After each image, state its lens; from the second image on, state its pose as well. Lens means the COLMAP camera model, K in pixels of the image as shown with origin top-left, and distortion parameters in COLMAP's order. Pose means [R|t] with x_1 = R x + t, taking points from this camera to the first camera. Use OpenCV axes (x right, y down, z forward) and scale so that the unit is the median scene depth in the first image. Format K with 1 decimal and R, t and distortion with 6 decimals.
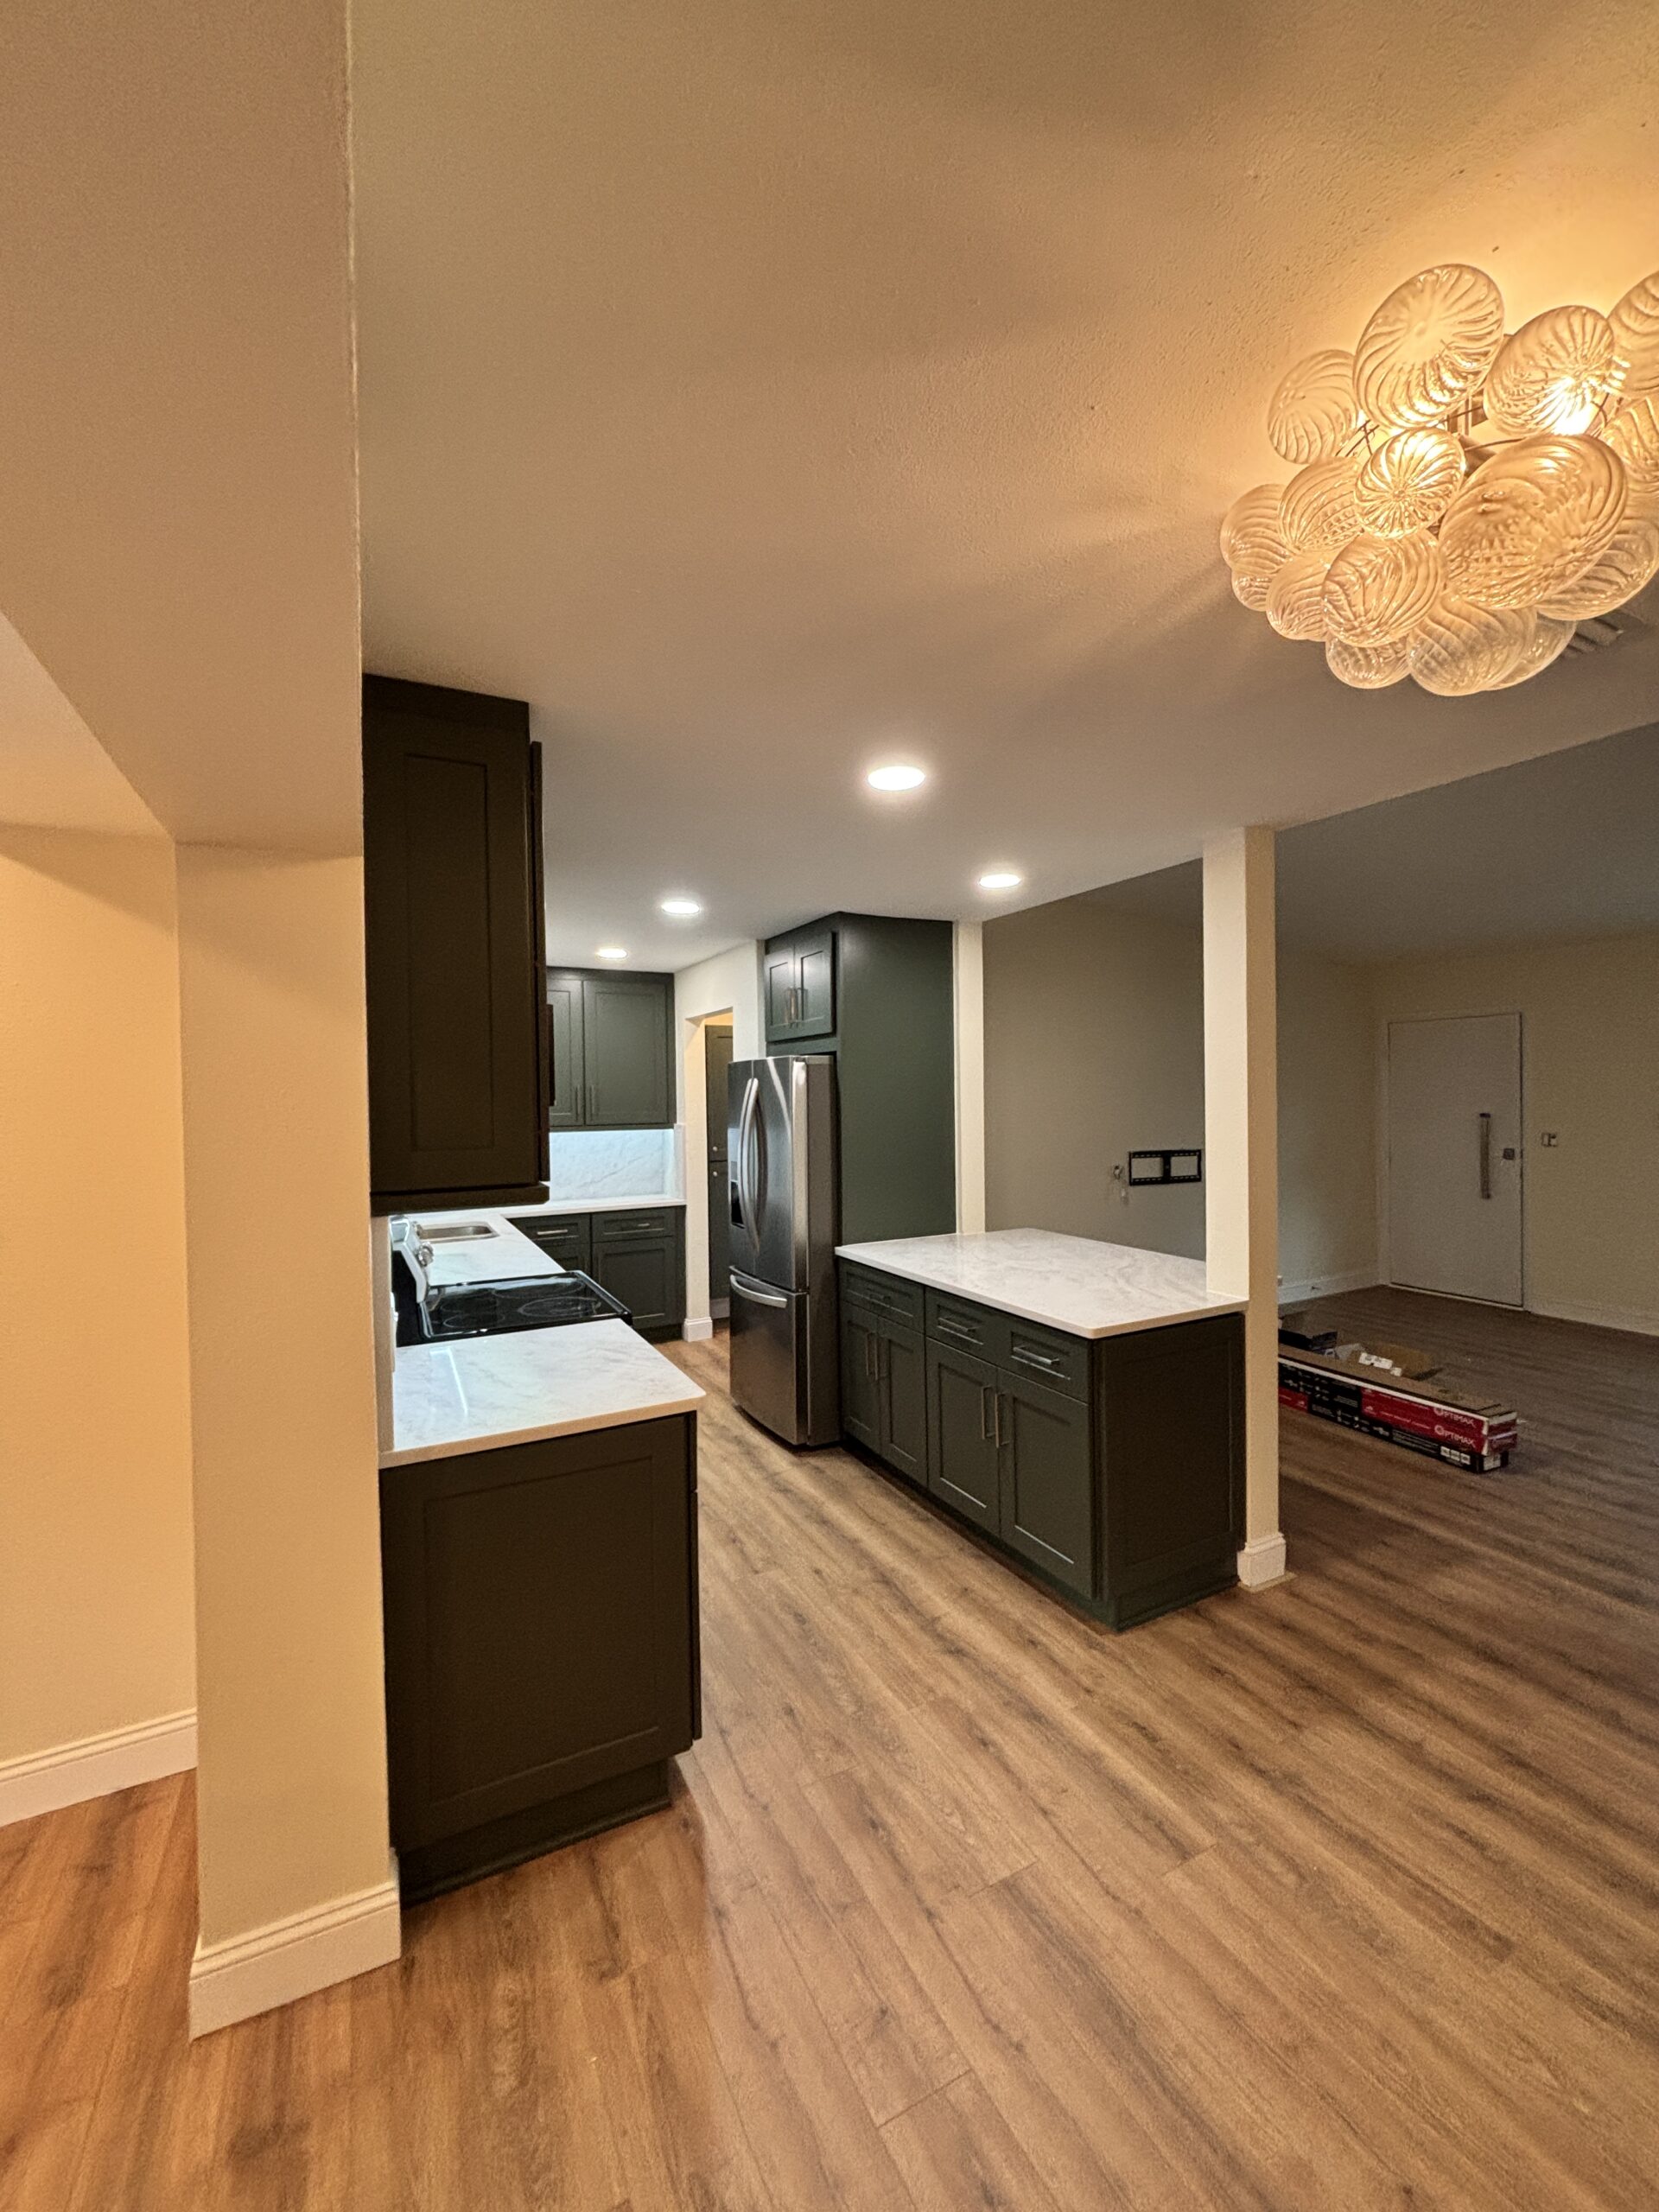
lens RADIAL K [[896.9, 0, 837.9], [0, 896.9, 1101.2], [0, 0, 1]] dist [0.003003, 0.000563]
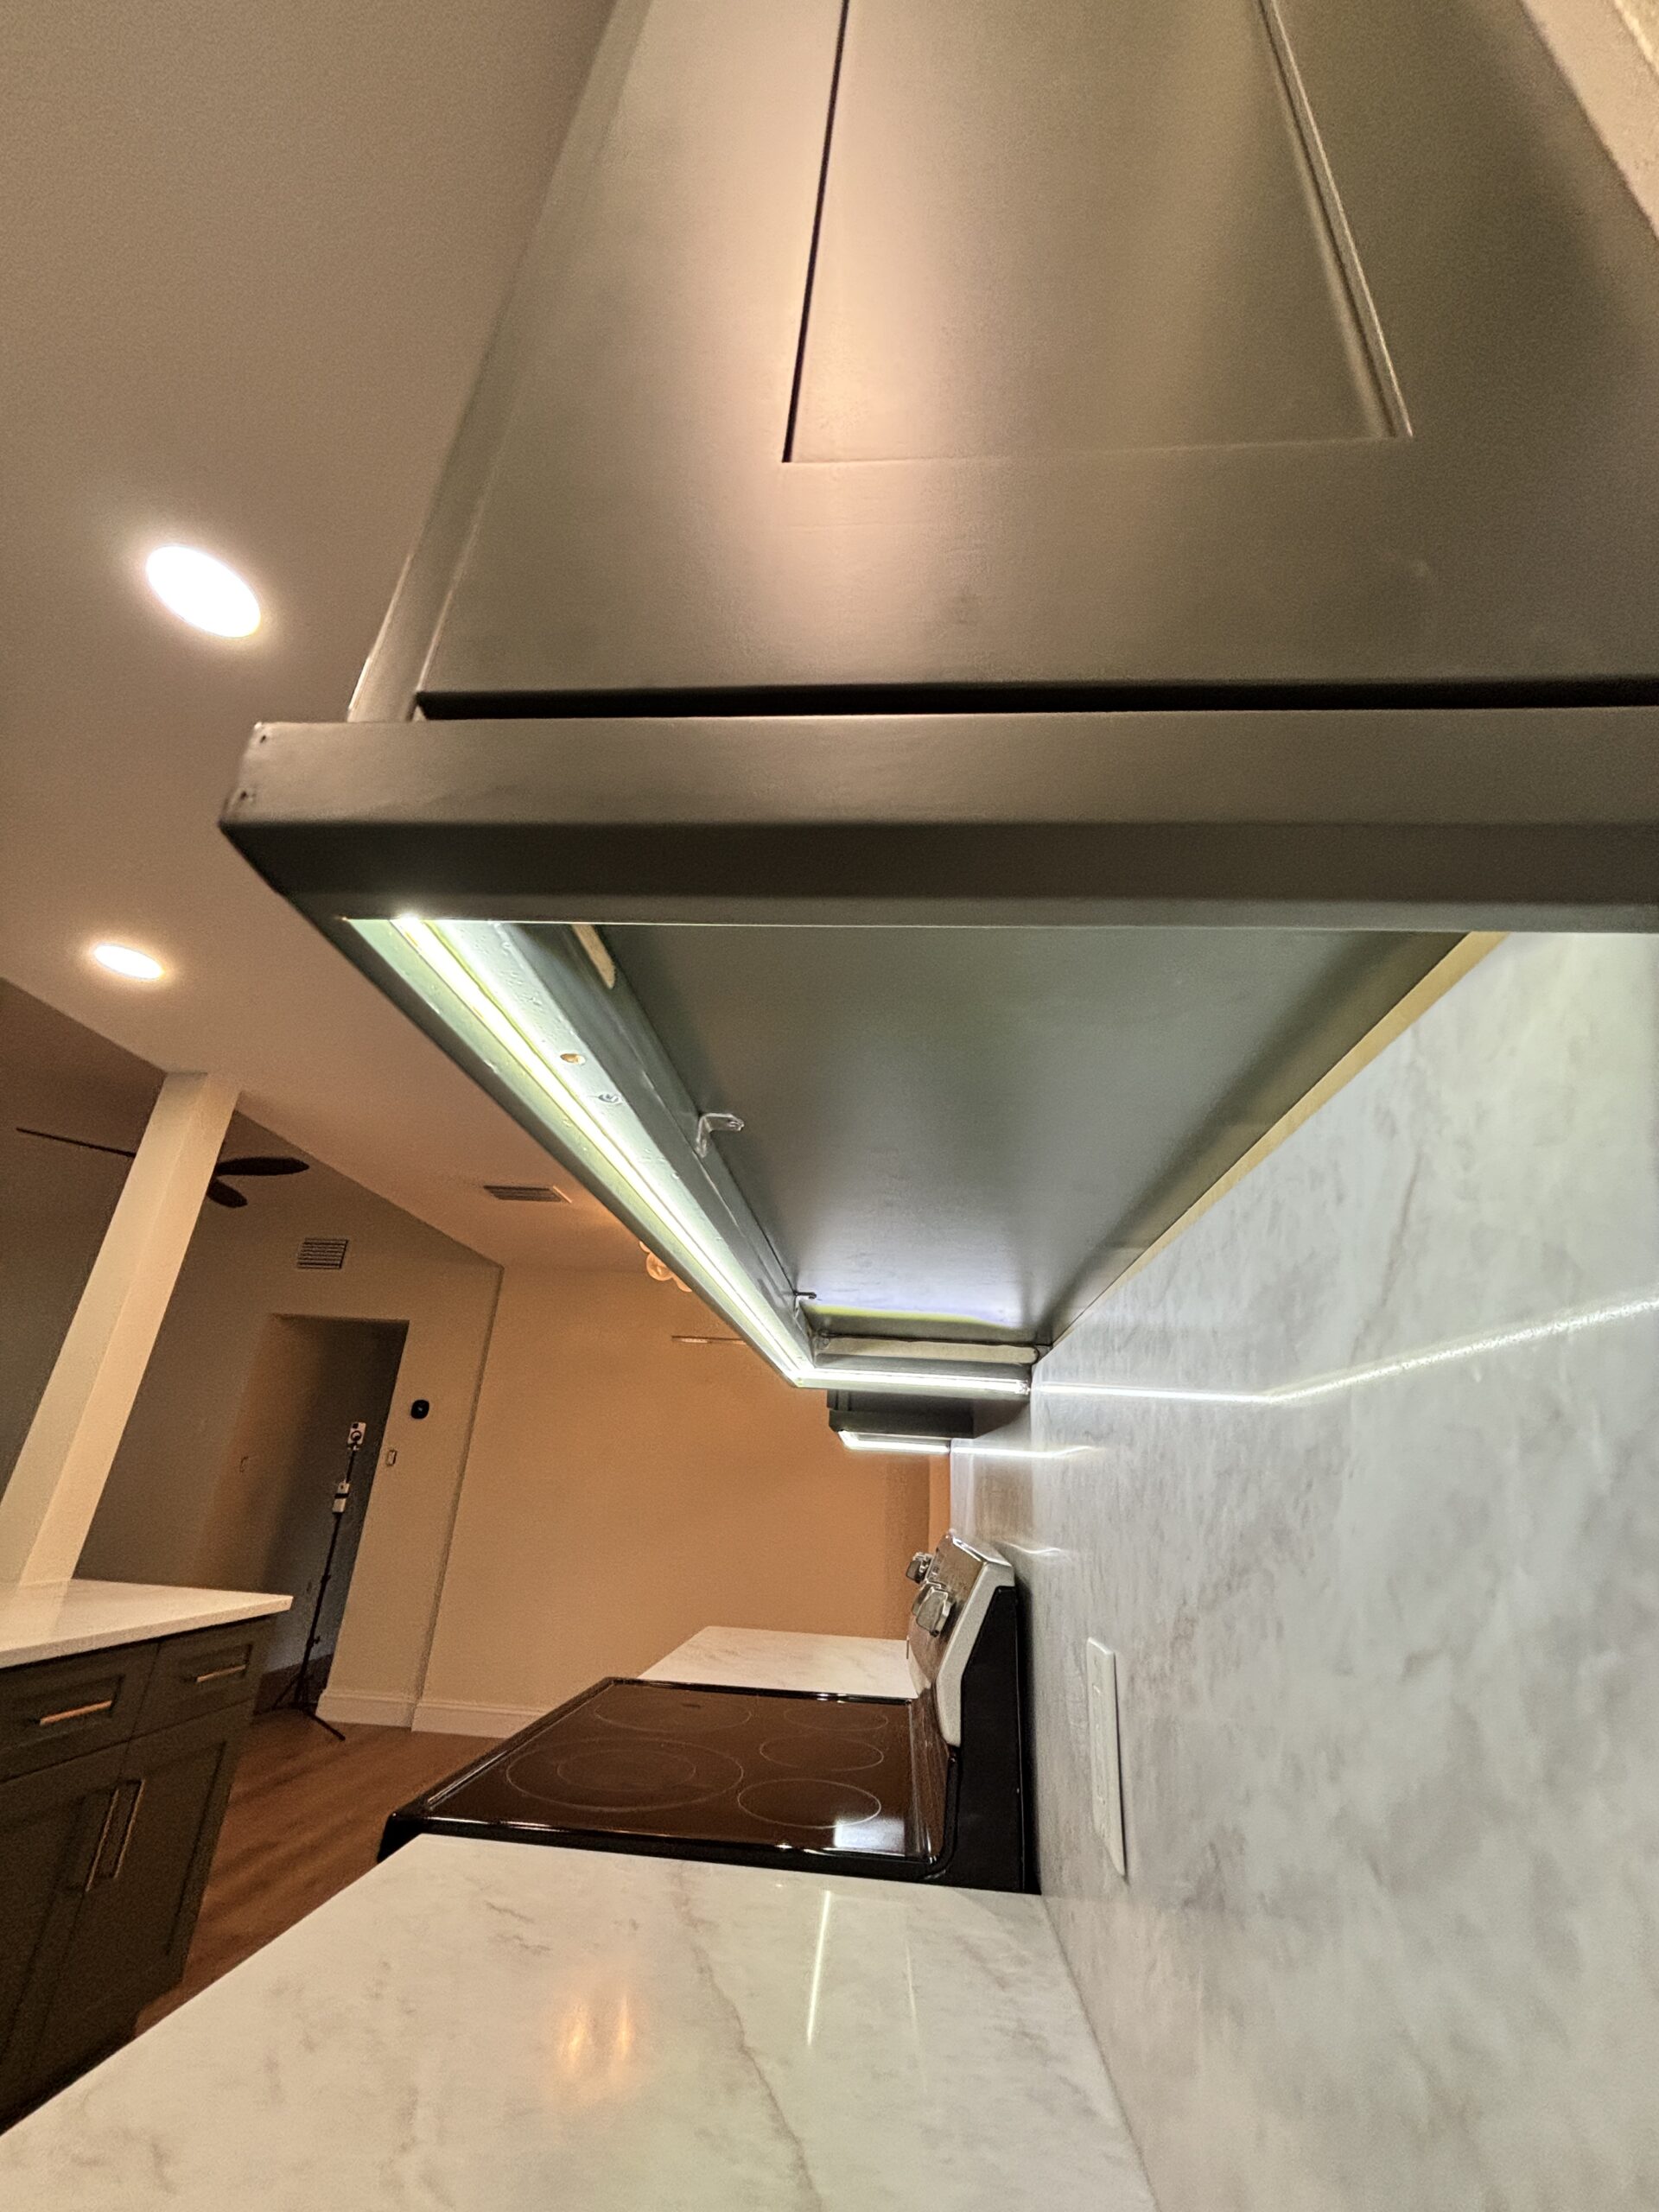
lens RADIAL K [[904.2, 0, 829.5], [0, 904.2, 1106.0], [0, 0, 1]] dist [-0.000776, 0.000017]
pose [[-0.850323, 0.172485, 0.497192, -0.652313], [-0.041203, 0.920043, -0.389646, 0.103297], [-0.524646, -0.351810, -0.775226, 1.376304]]
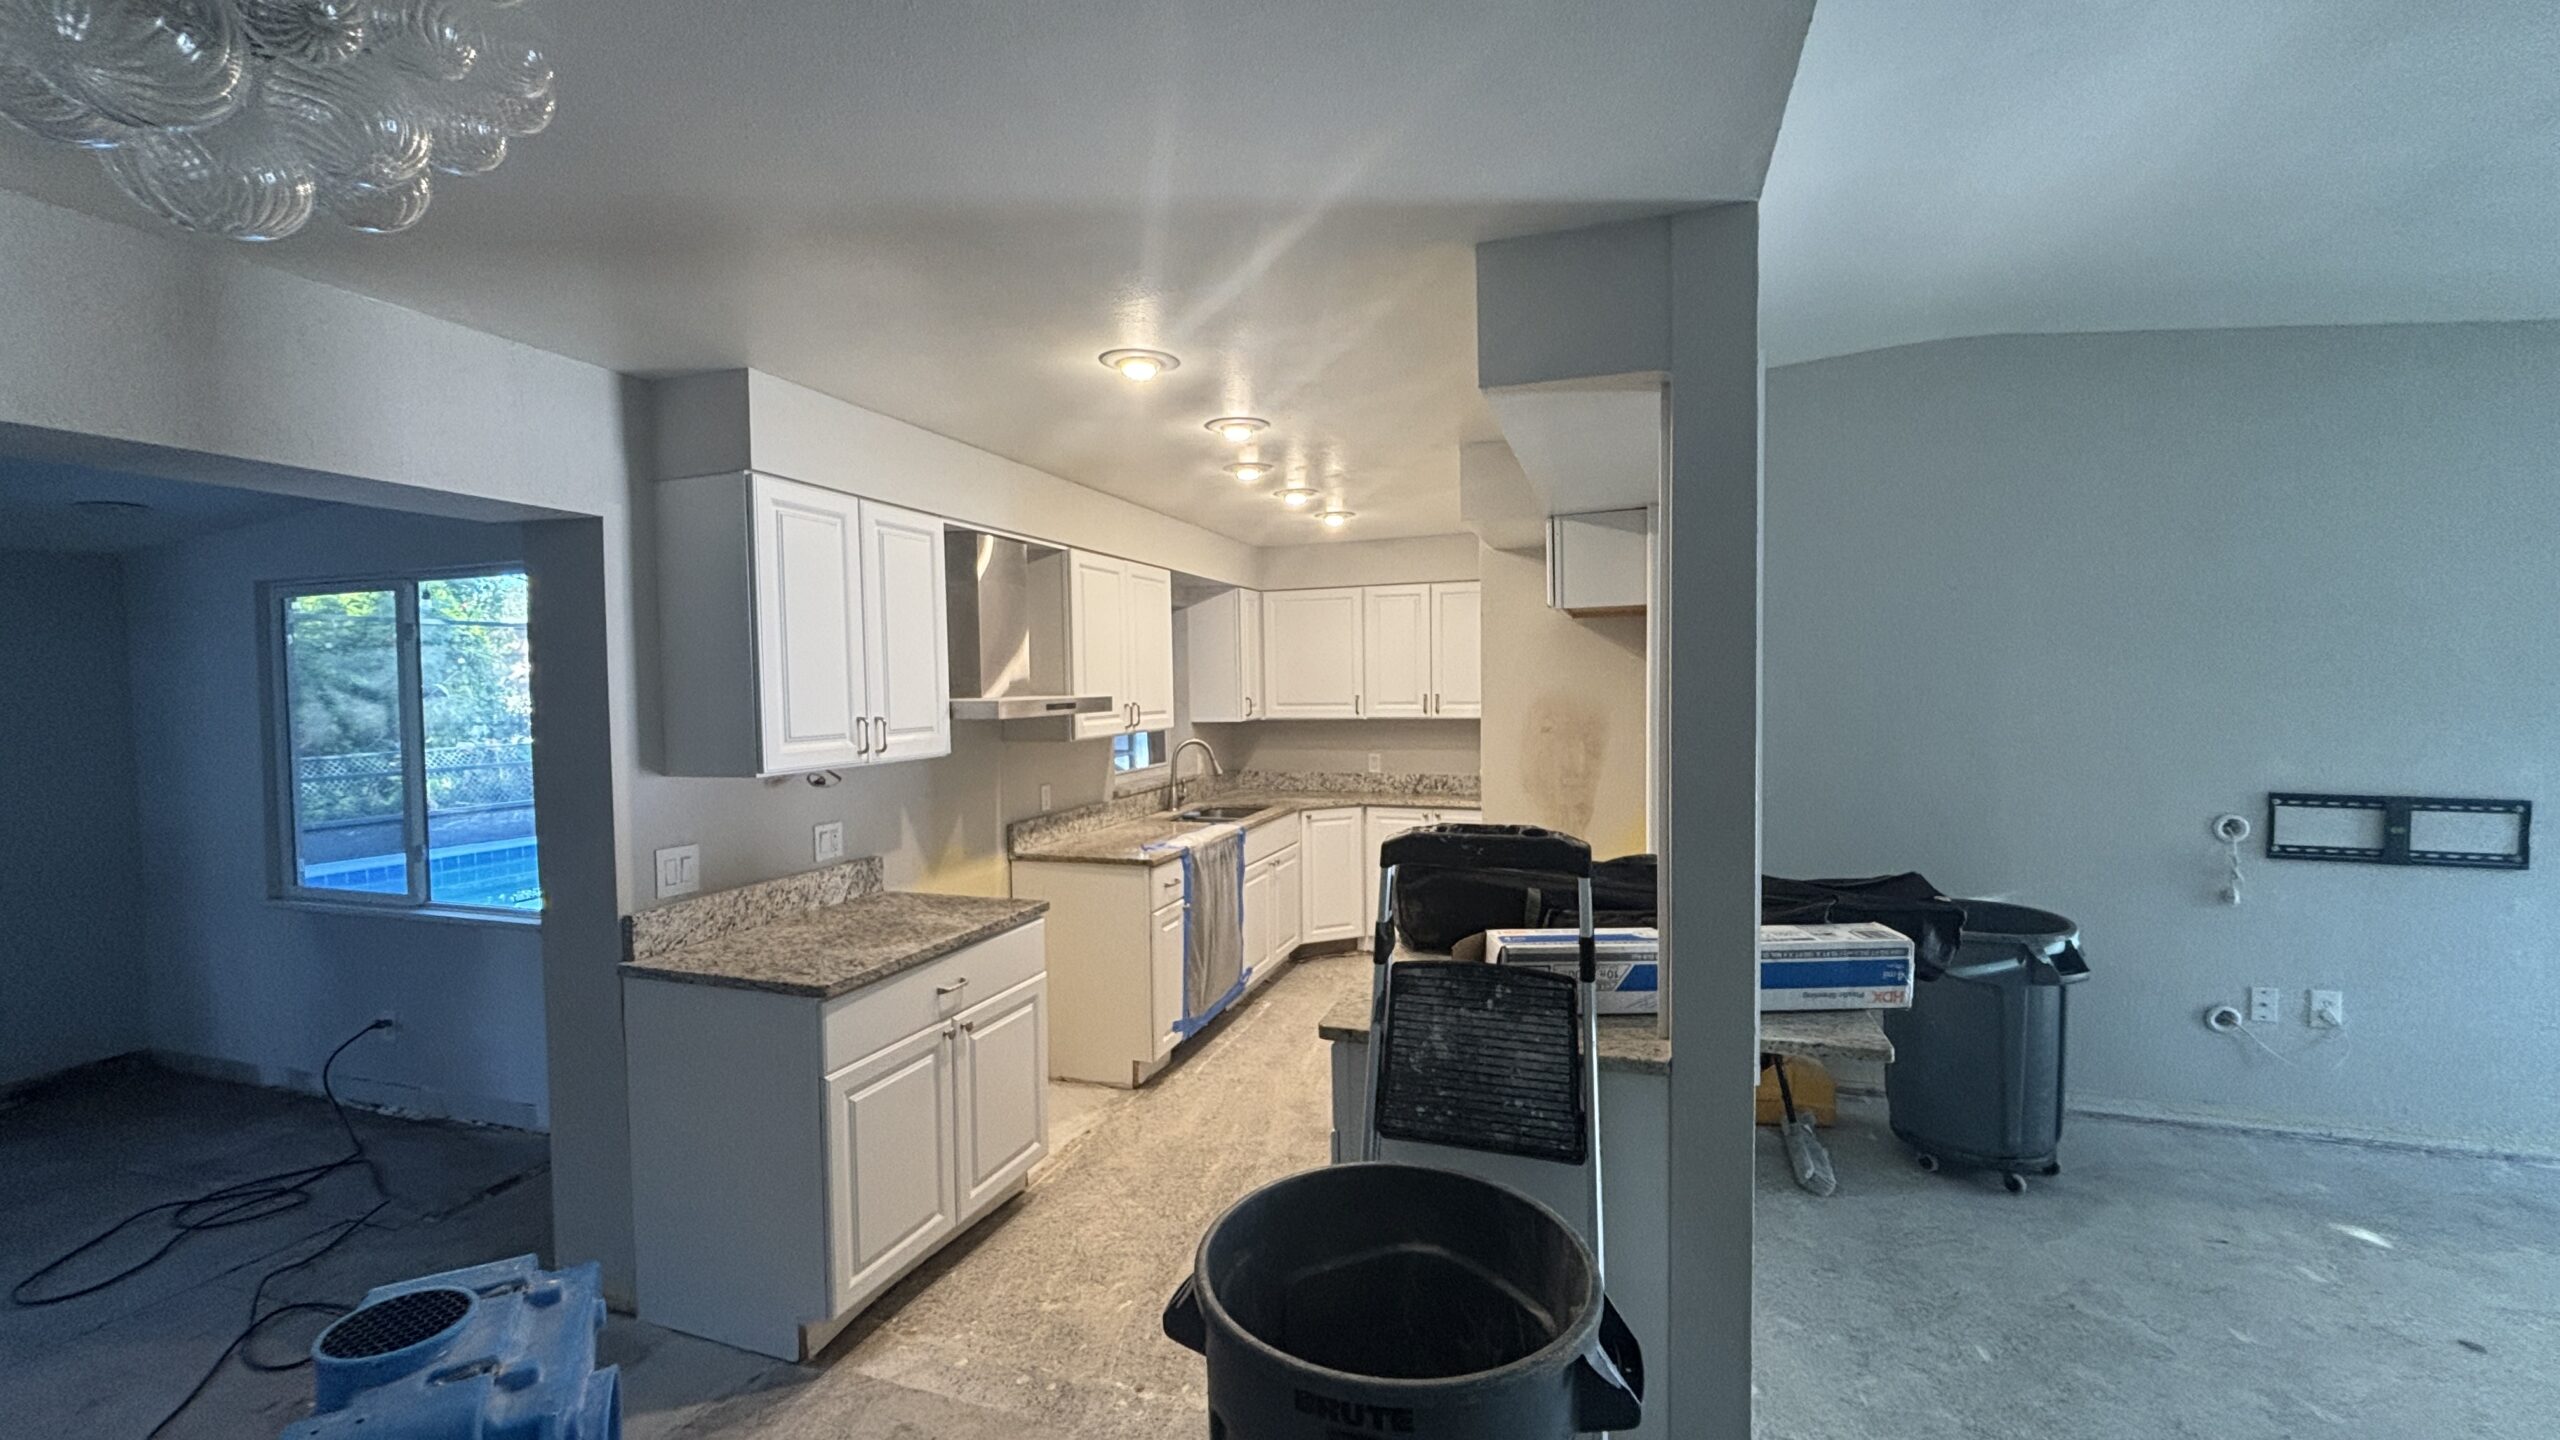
lens RADIAL K [[1061.3, 0, 1284.3], [0, 1061.3, 725.1], [0, 0, 1]] dist [0.001417, 0.000001]
pose [[0.687292, 0.031916, -0.725679, 0.739411], [-0.001404, 0.999091, 0.042611, -0.013363], [0.726380, -0.028268, 0.686712, 0.352197]]
